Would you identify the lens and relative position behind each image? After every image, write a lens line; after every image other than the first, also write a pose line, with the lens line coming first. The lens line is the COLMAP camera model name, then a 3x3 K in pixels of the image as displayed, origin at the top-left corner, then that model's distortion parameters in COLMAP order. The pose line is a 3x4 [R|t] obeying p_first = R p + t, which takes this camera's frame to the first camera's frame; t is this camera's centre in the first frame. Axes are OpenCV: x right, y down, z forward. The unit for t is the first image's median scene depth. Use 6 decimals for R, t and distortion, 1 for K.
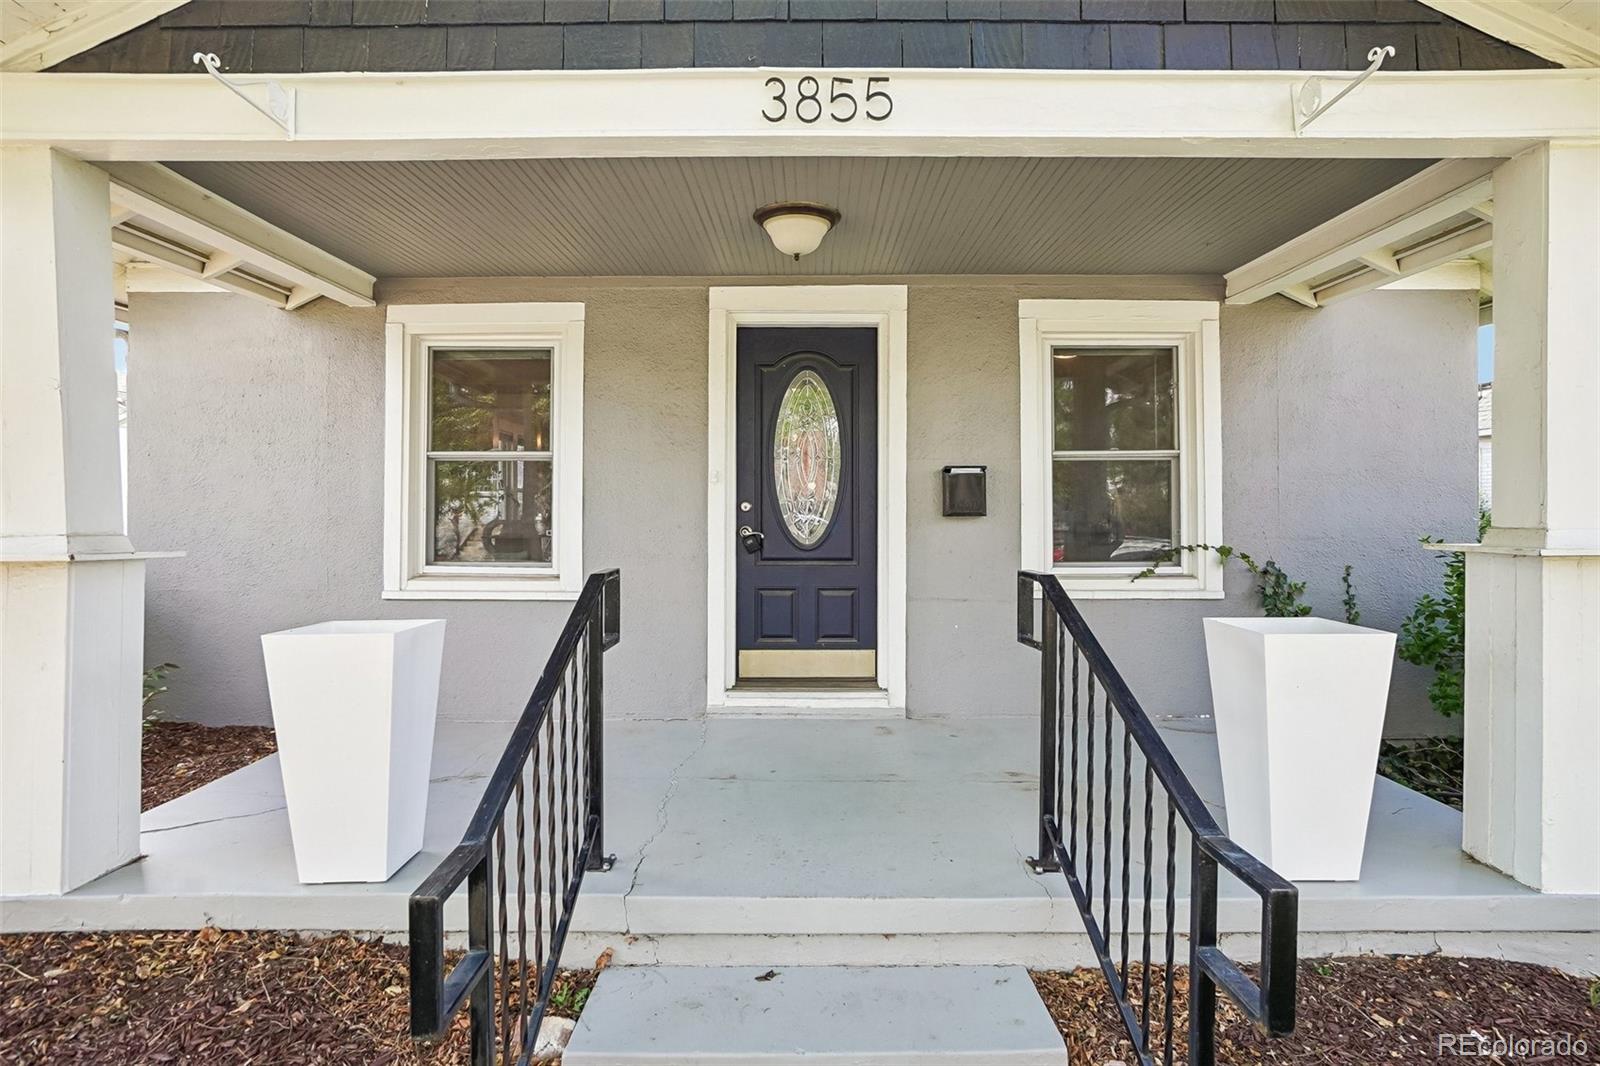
lens RADIAL K [[824.8, 0, 816.9], [0, 824.8, 513.5], [0, 0, 1]] dist [-0.037514, 0.017919]
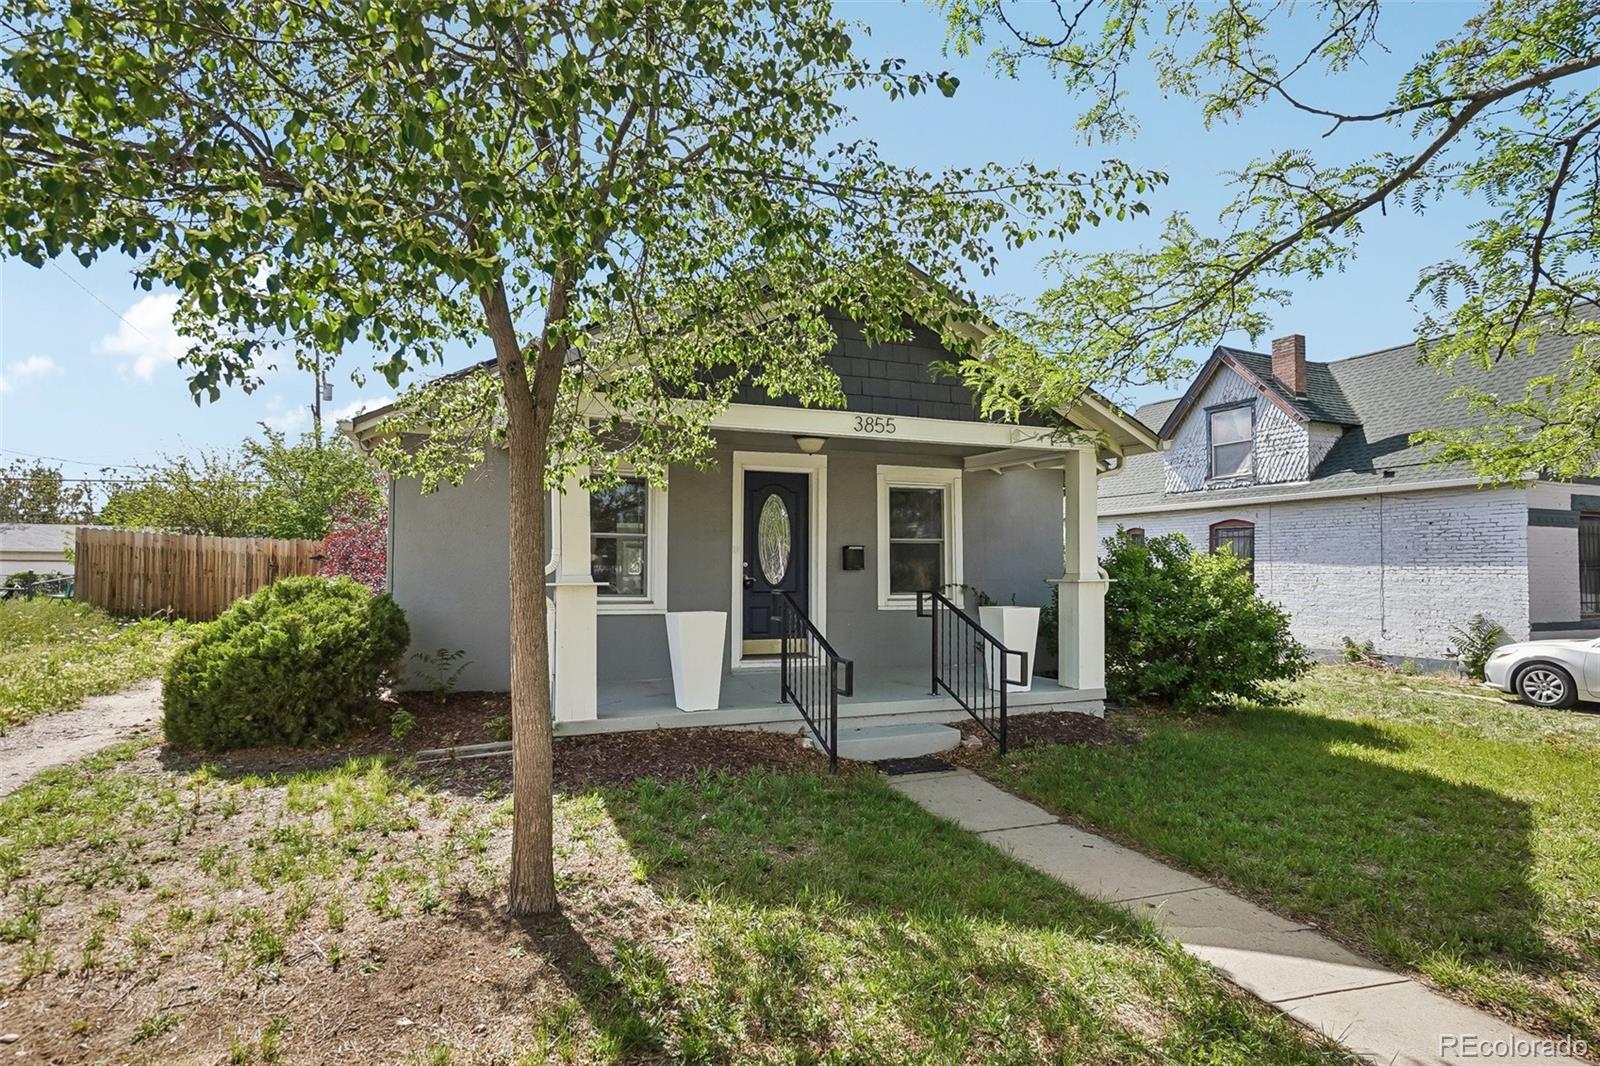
lens RADIAL K [[824.8, 0, 792.1], [0, 824.8, 540.7], [0, 0, 1]] dist [-0.037514, 0.017919]
pose [[0.935363, 0.015740, 0.353338, -0.672172], [-0.003550, 0.999377, -0.035122, 0.003296], [-0.353670, 0.031598, 0.934836, -0.840716]]
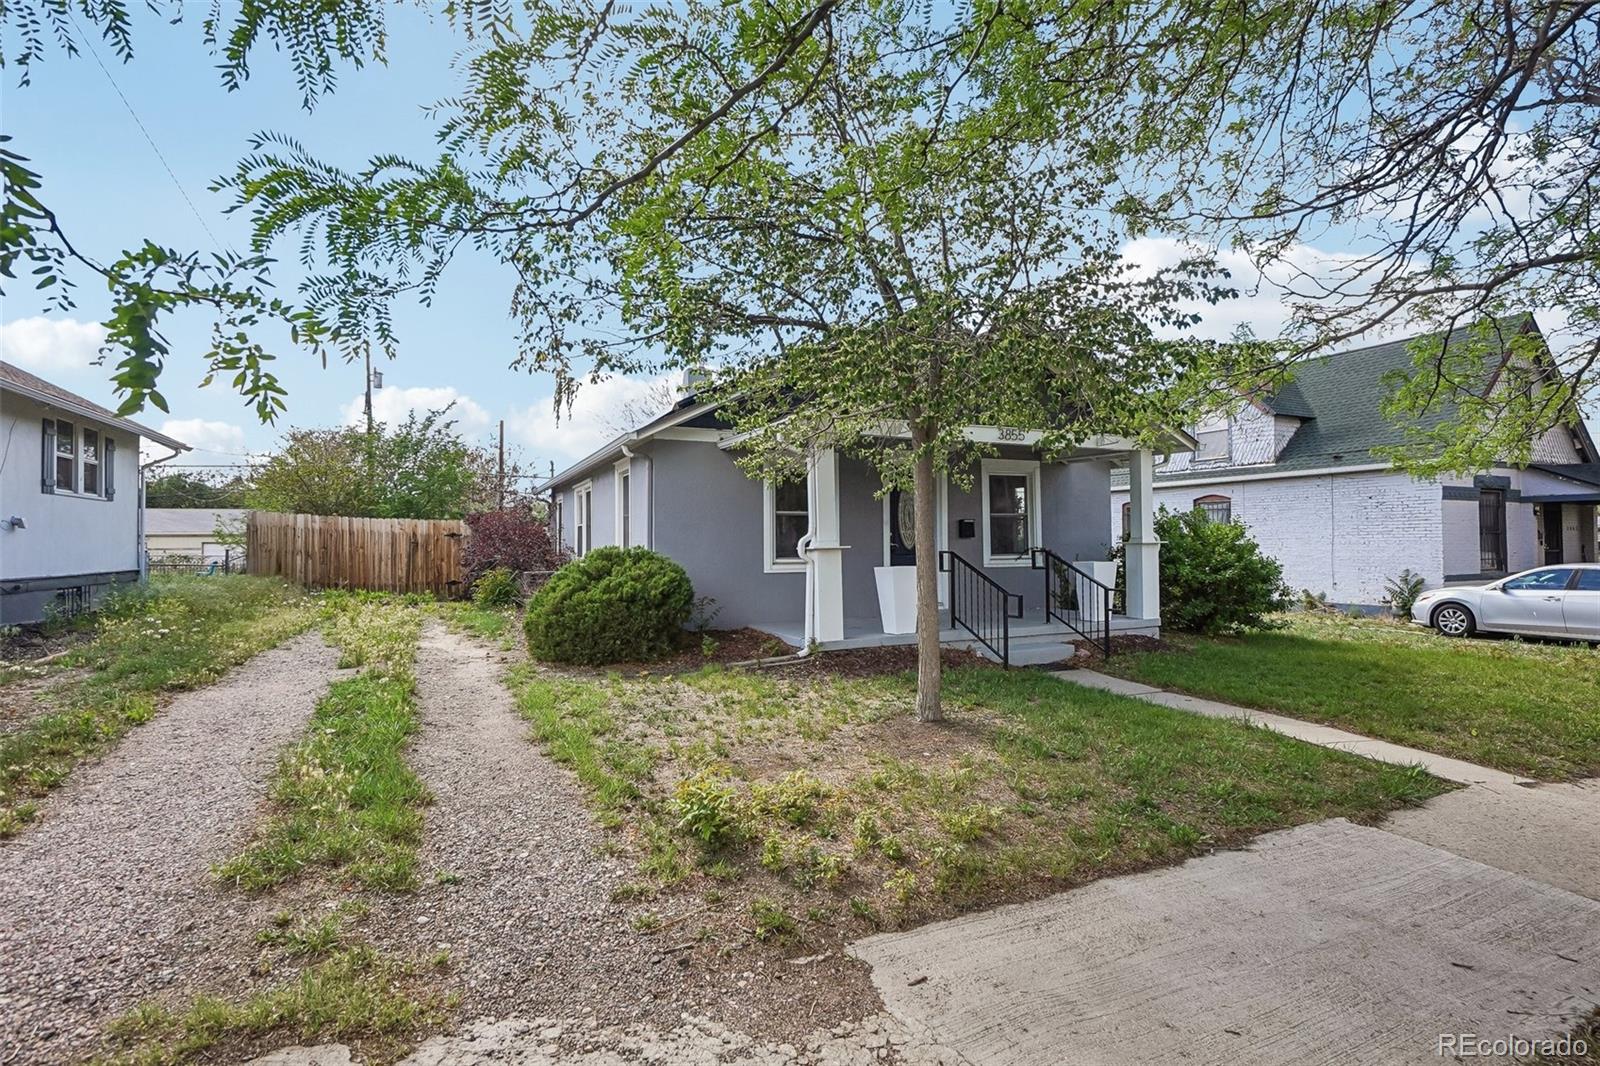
lens RADIAL K [[824.8, 0, 813.0], [0, 824.8, 520.1], [0, 0, 1]] dist [-0.037514, 0.017919]
pose [[0.906002, 0.005576, 0.423237, -1.394247], [0.008172, 0.999496, -0.030661, 0.023384], [-0.423195, 0.031237, 0.905500, -1.223759]]
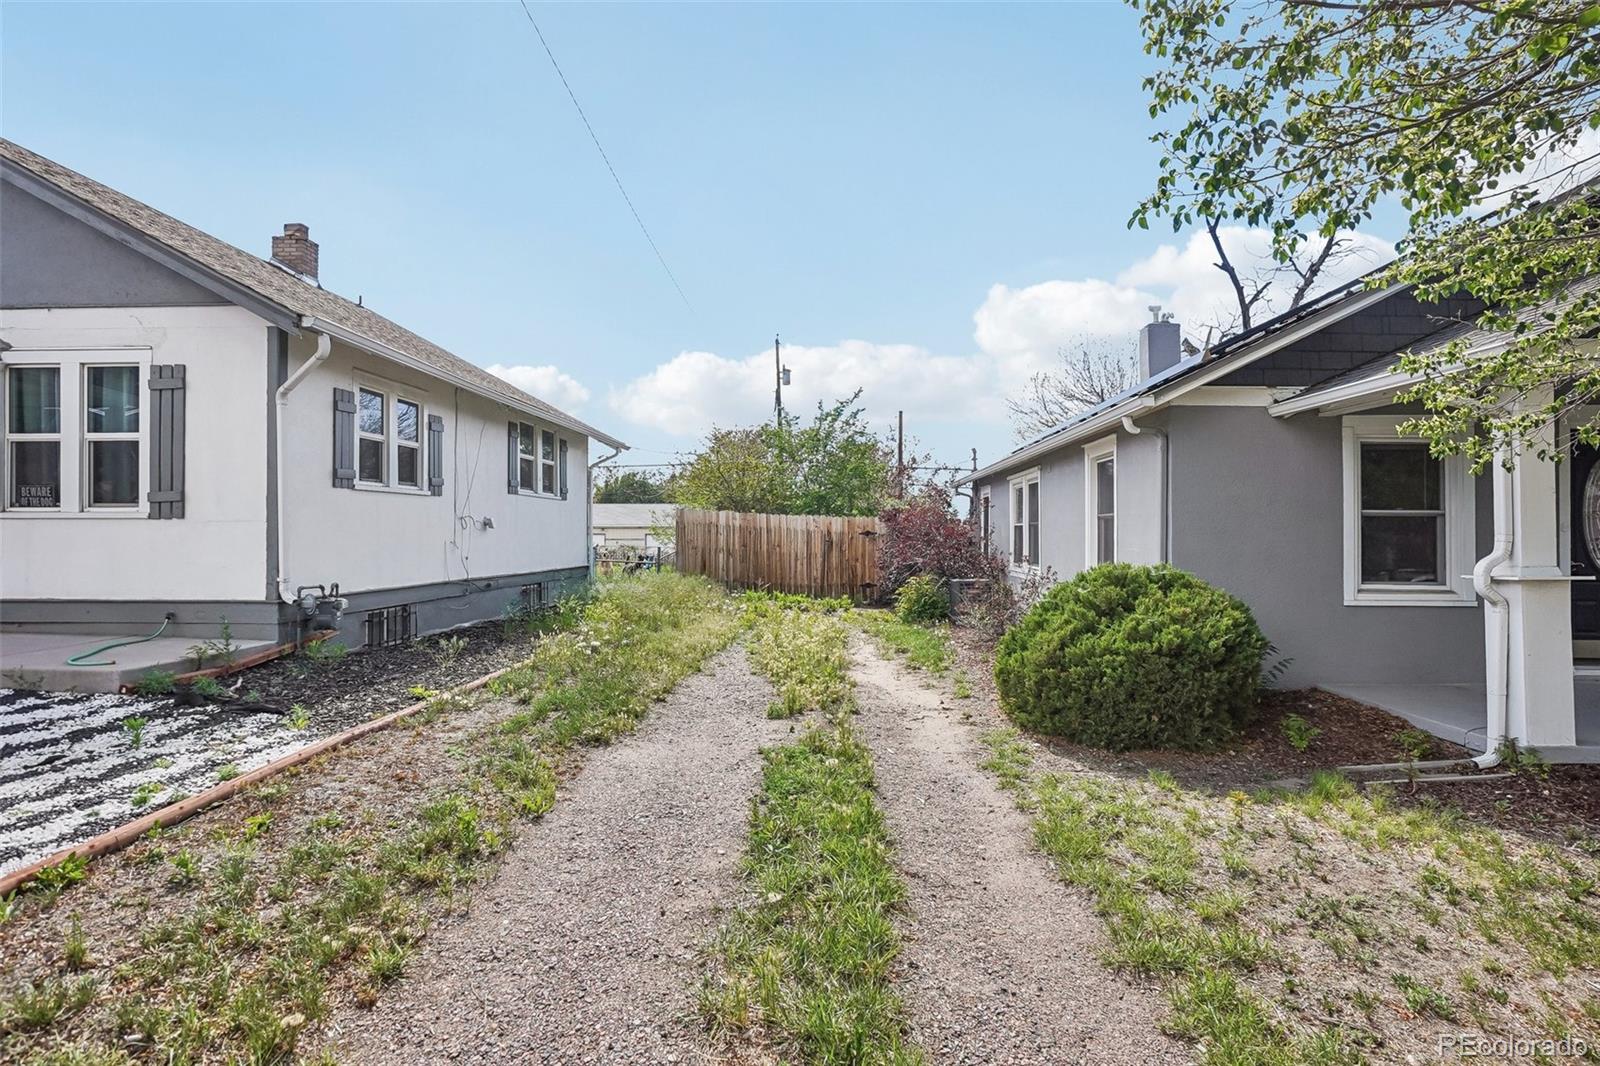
lens RADIAL K [[824.8, 0, 797.1], [0, 824.8, 520.3], [0, 0, 1]] dist [-0.037514, 0.017919]
pose [[0.999493, 0.003802, -0.031616, -1.486613], [-0.004417, 0.999802, -0.019409, -0.023320], [0.031536, 0.019539, 0.999312, -0.557308]]
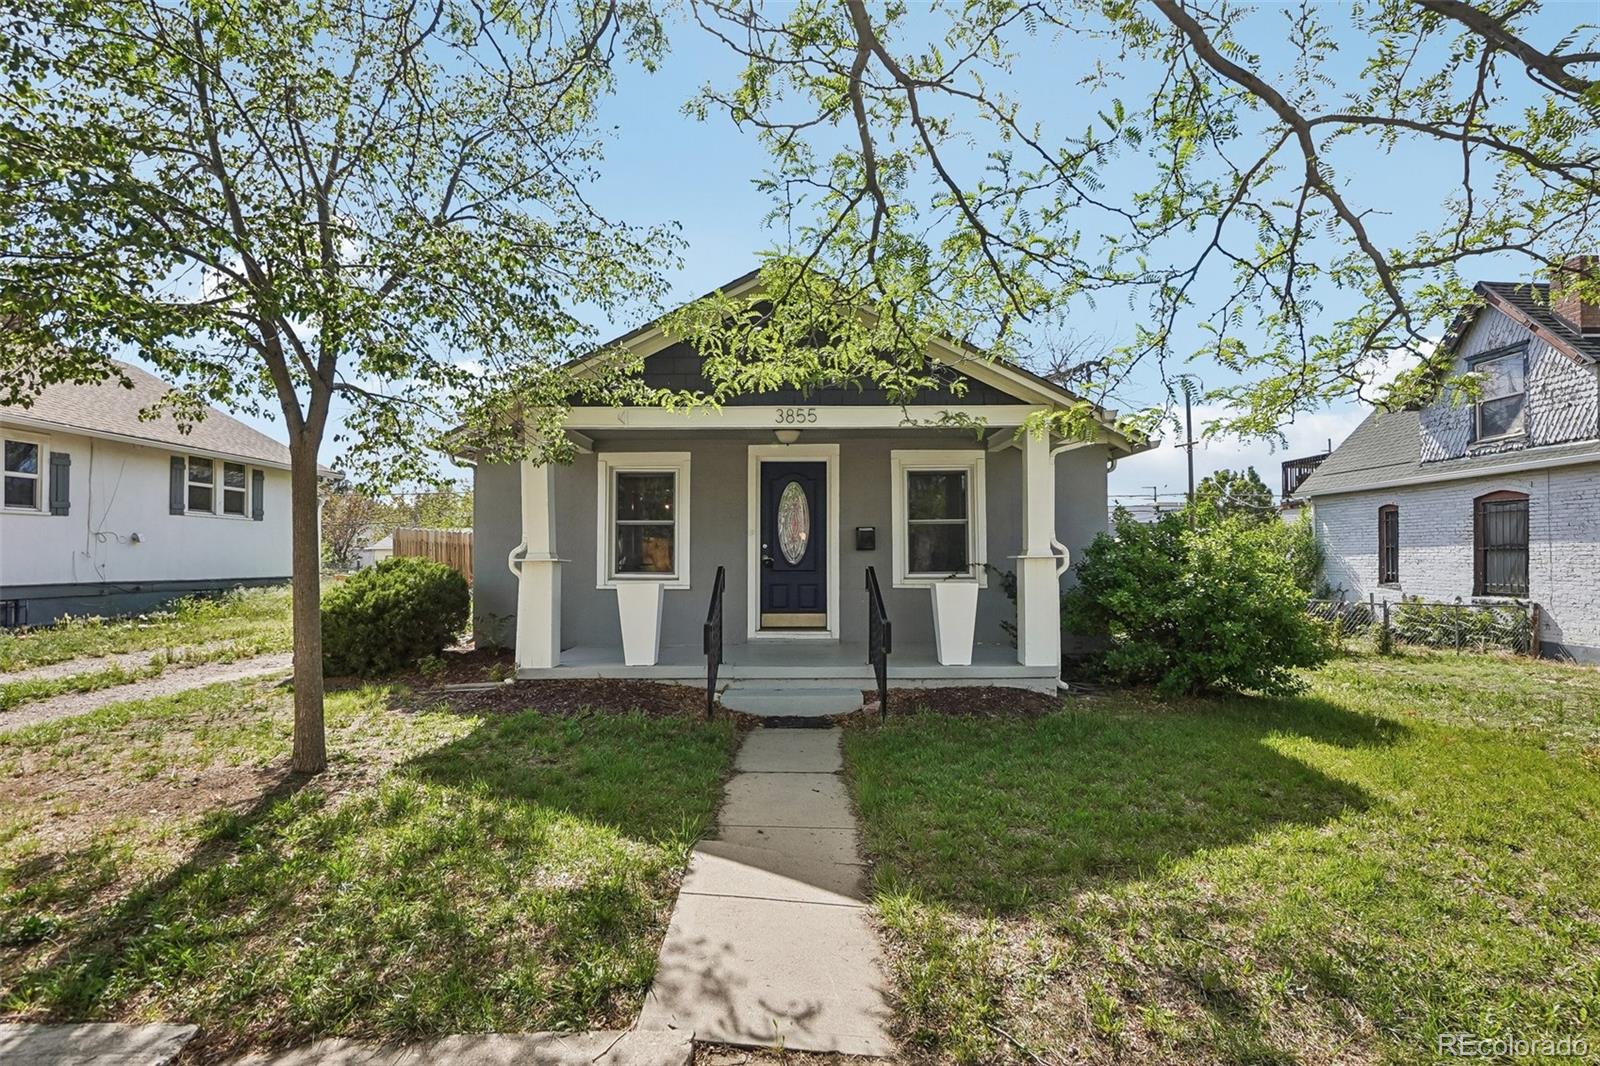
lens RADIAL K [[824.8, 0, 814.0], [0, 824.8, 529.7], [0, 0, 1]] dist [-0.037514, 0.017919]
pose [[0.999995, -0.001992, -0.002389, 0.046940], [0.001896, 0.999228, -0.039241, 0.033899], [0.002465, 0.039236, 0.999227, -1.148786]]
